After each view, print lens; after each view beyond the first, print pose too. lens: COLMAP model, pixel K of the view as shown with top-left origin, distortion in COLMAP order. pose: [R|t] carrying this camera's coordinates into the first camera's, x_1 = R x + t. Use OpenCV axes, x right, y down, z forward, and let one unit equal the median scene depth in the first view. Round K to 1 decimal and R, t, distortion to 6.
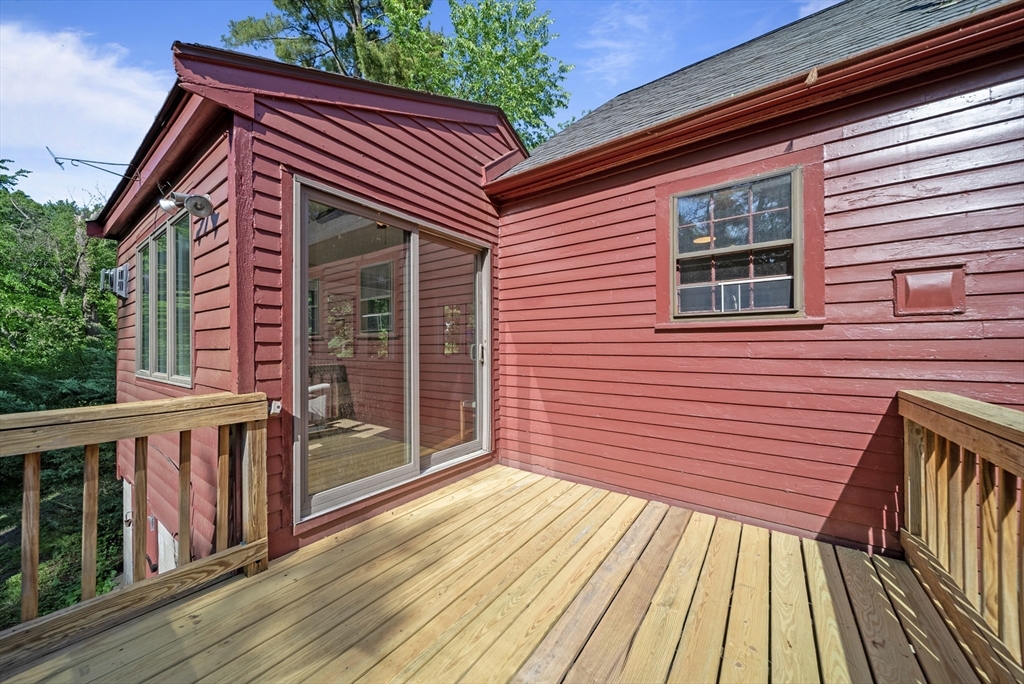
lens RADIAL K [[363.5, 0, 509.3], [0, 363.5, 348.5], [0, 0, 1]] dist [-0.000276, -0.000079]
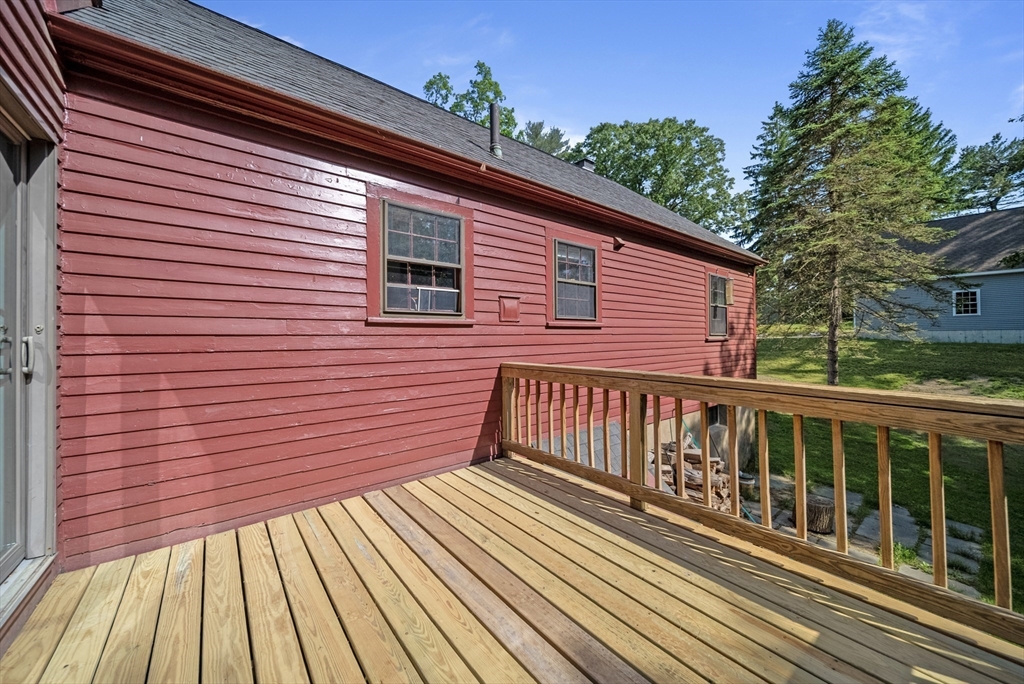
lens RADIAL K [[366.8, 0, 515.4], [0, 366.8, 338.0], [0, 0, 1]] dist [-0.000482, -0.000051]
pose [[0.256749, 0.000366, 0.966478, -0.536865], [0.012128, 0.999920, -0.003600, -0.001184], [-0.966402, 0.012646, 0.256724, 0.377456]]
